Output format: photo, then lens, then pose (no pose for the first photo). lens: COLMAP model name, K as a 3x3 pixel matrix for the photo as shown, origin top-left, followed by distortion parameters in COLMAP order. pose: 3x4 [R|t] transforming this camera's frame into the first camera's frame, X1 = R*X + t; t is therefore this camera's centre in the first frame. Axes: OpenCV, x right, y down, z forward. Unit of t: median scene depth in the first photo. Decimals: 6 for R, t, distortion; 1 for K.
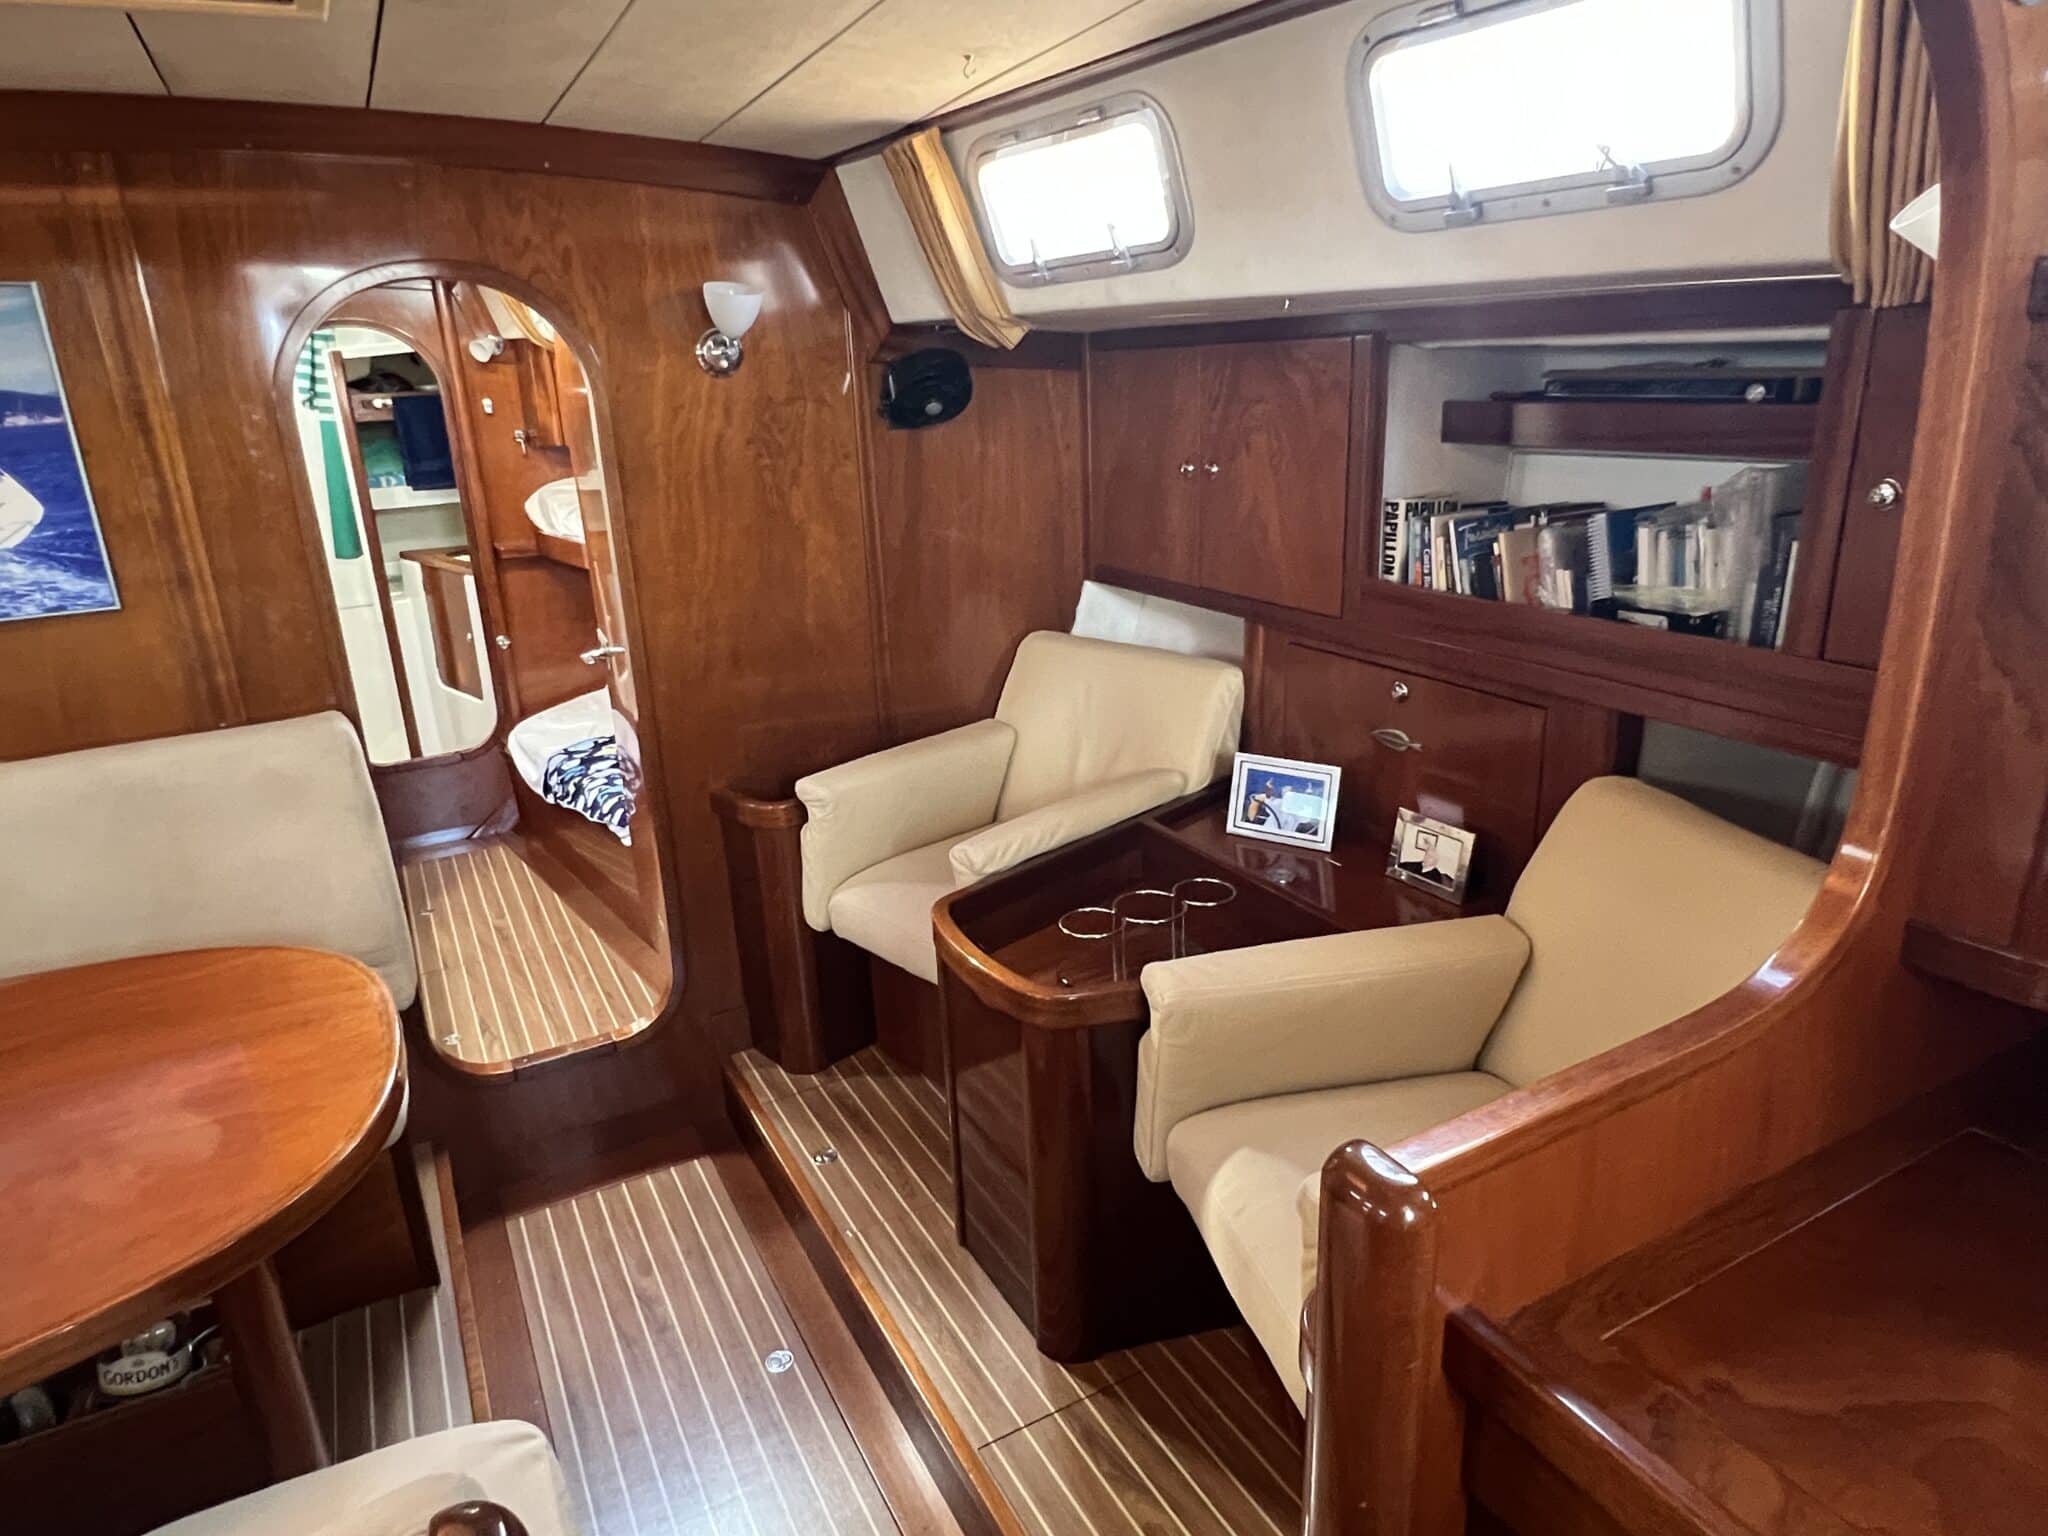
lens RADIAL K [[1239.6, 0, 1005.8], [0, 1239.6, 759.0], [0, 0, 1]] dist [-0.004832, 0.003185]
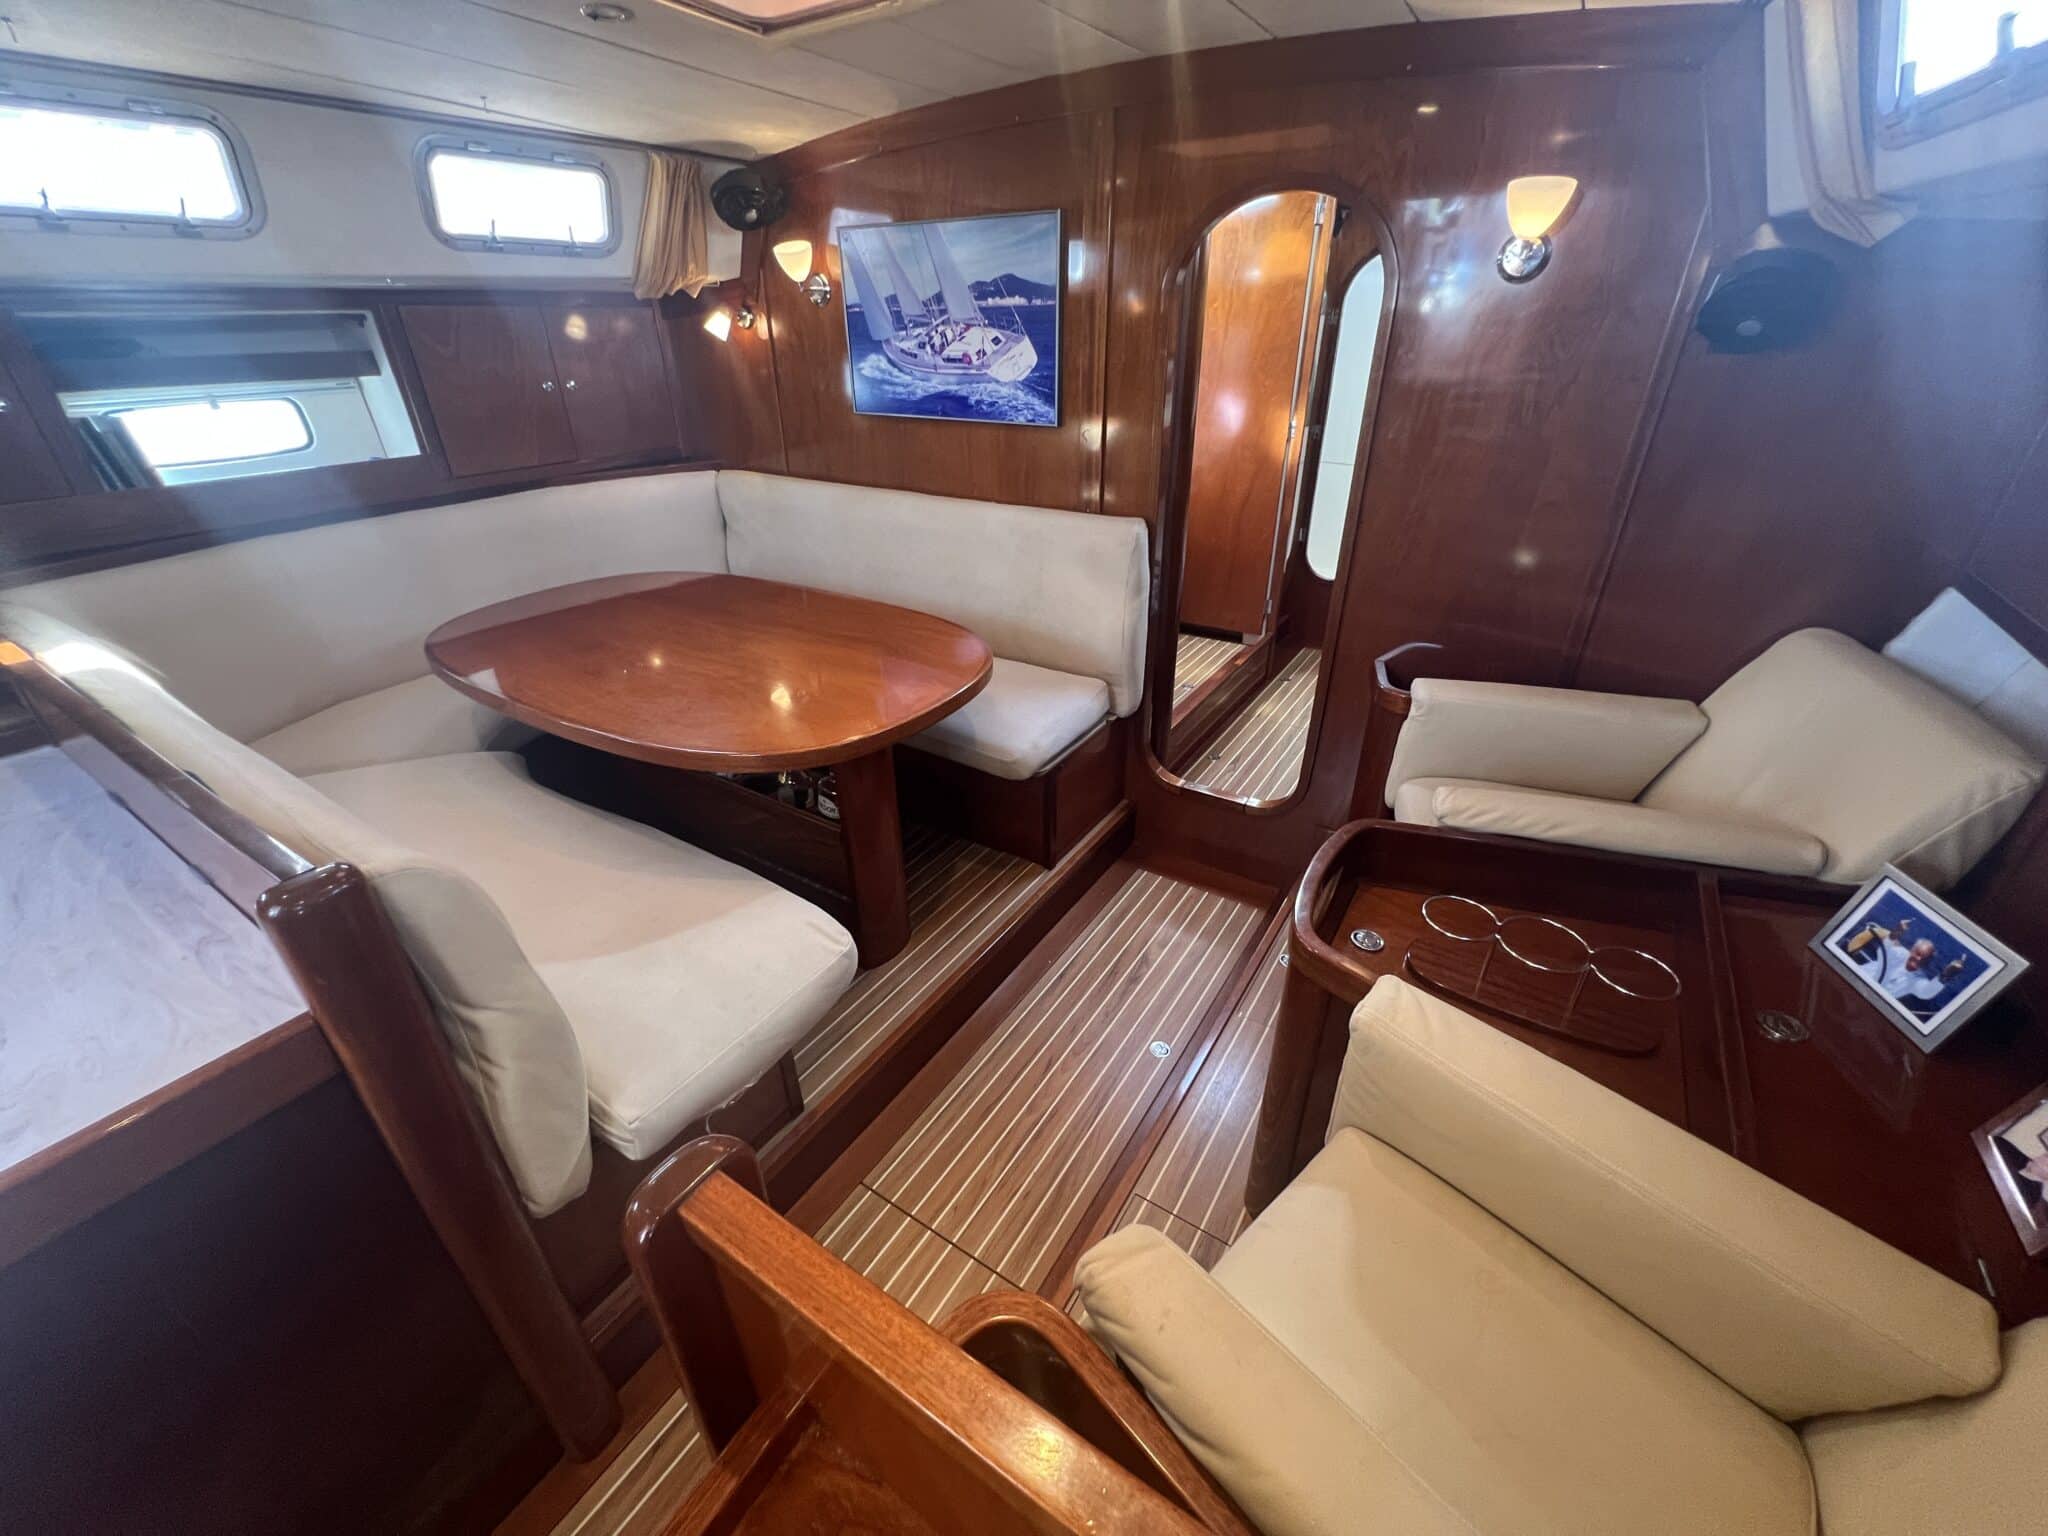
lens RADIAL K [[822.1, 0, 1020.3], [0, 822.1, 763.2], [0, 0, 1]] dist [-0.003178, 0.000705]
pose [[0.487386, 0.450483, -0.748011, 0.273160], [-0.277249, 0.892154, 0.356643, -0.087787], [0.828002, 0.033563, 0.559720, 0.312009]]
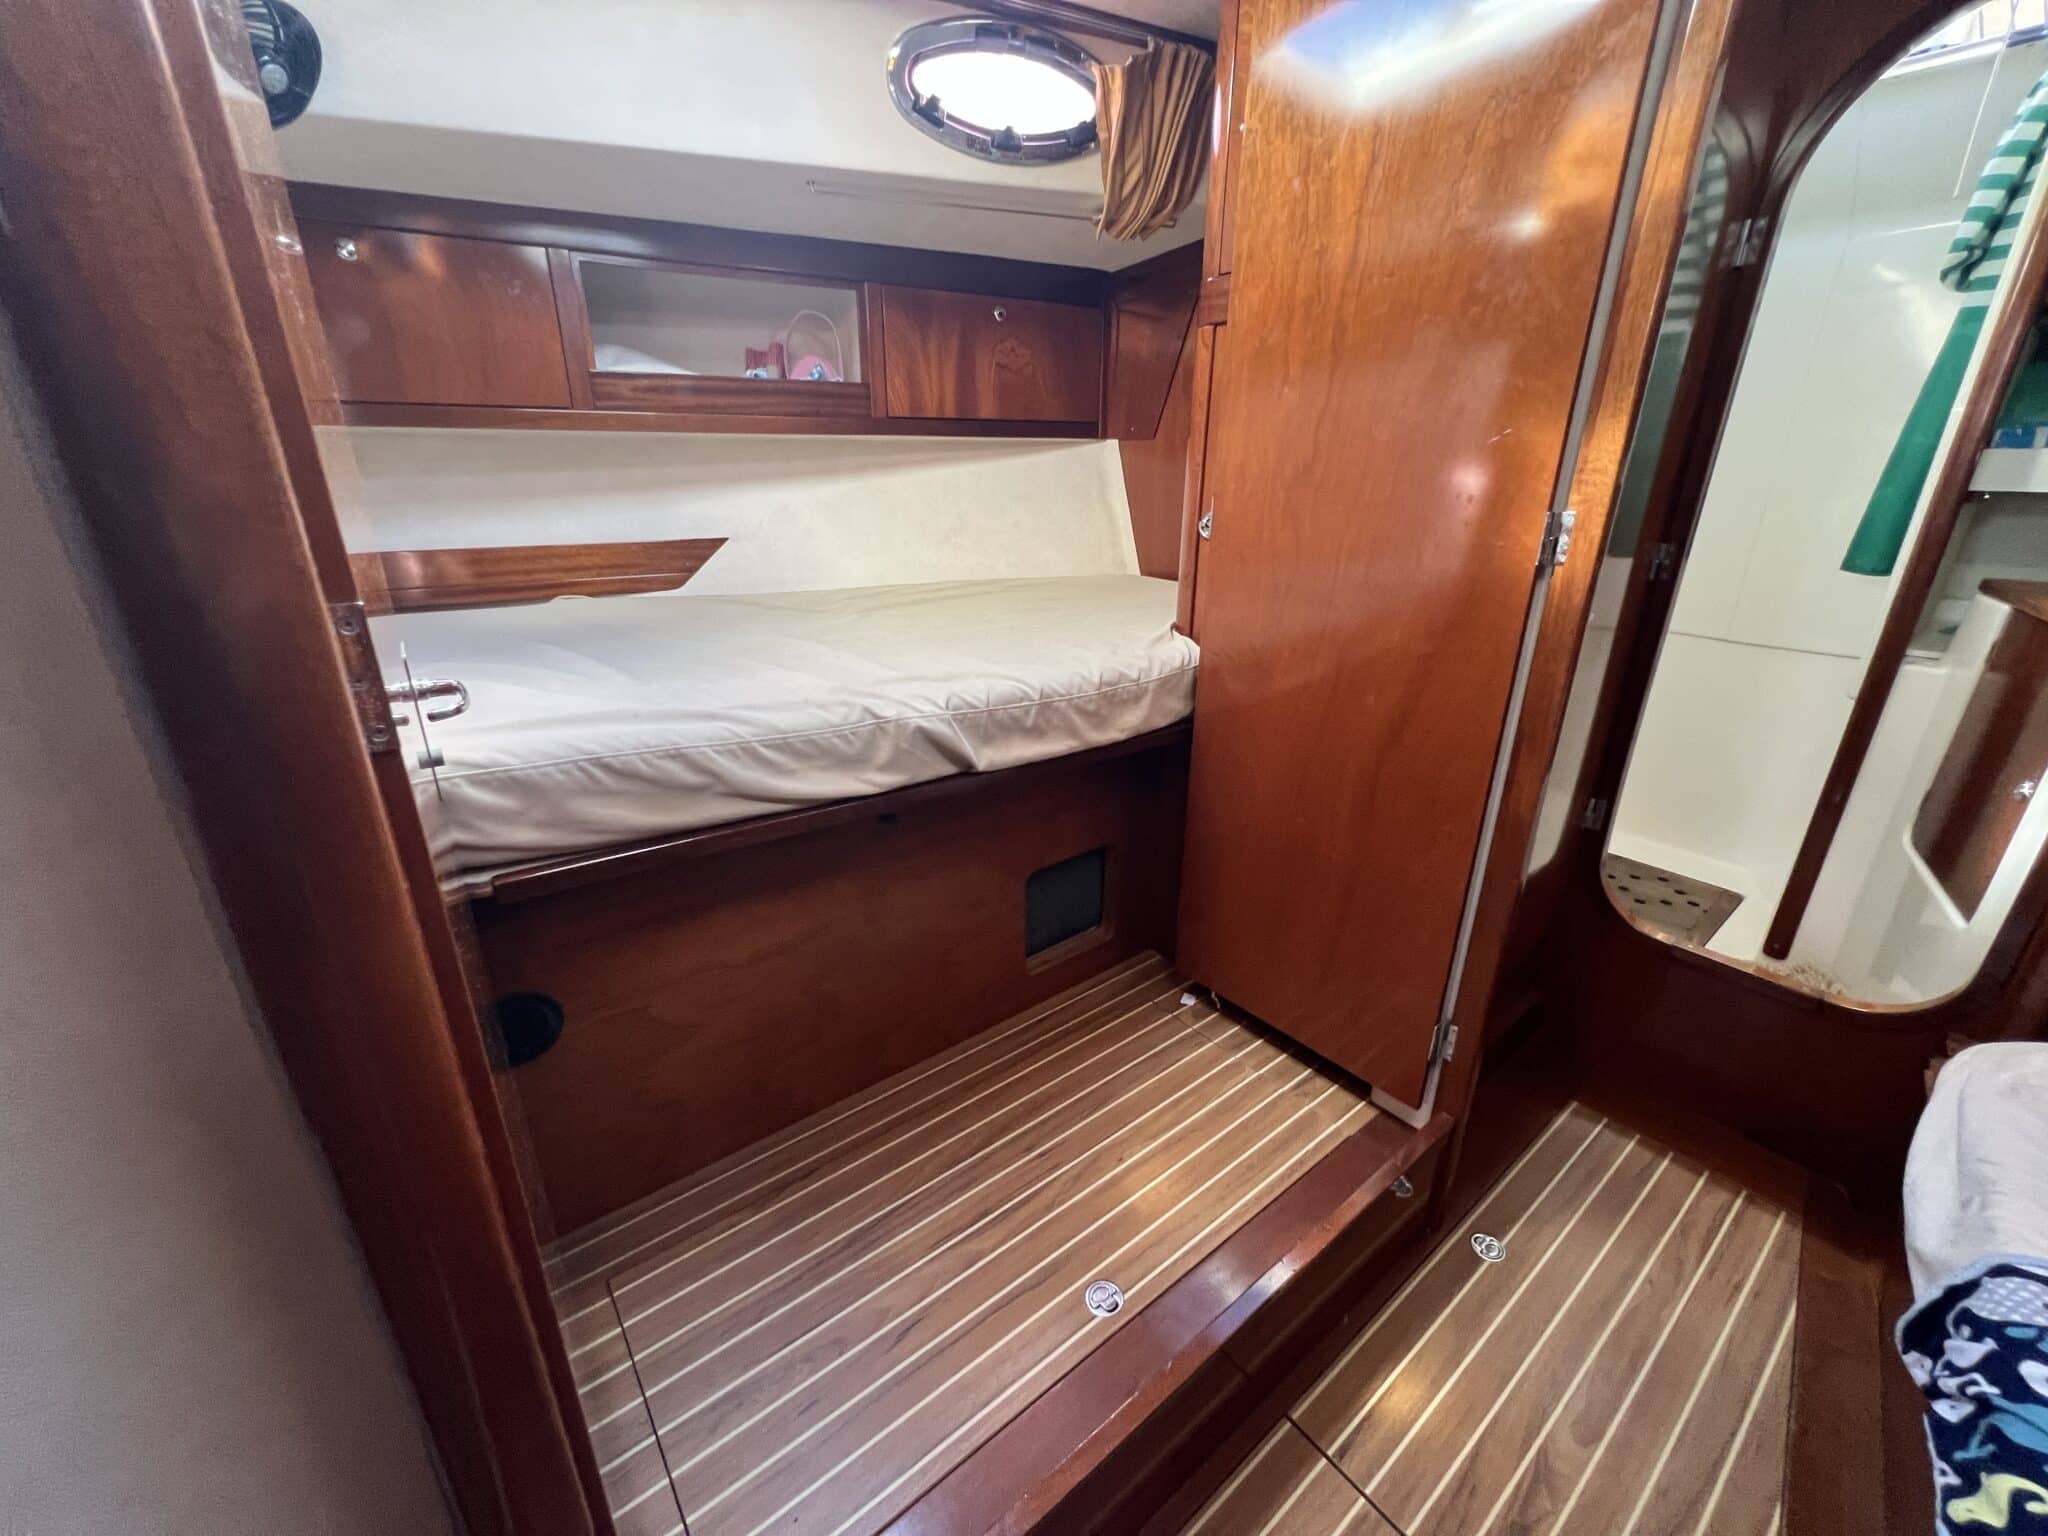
lens RADIAL K [[818.5, 0, 1023.4], [0, 818.5, 760.0], [0, 0, 1]] dist [0.001093, -0.000001]
pose [[0.168828, 0.384478, -0.907565, -0.460239], [-0.315682, 0.893371, 0.319741, -0.173646], [0.933725, 0.232520, 0.272199, 1.156096]]
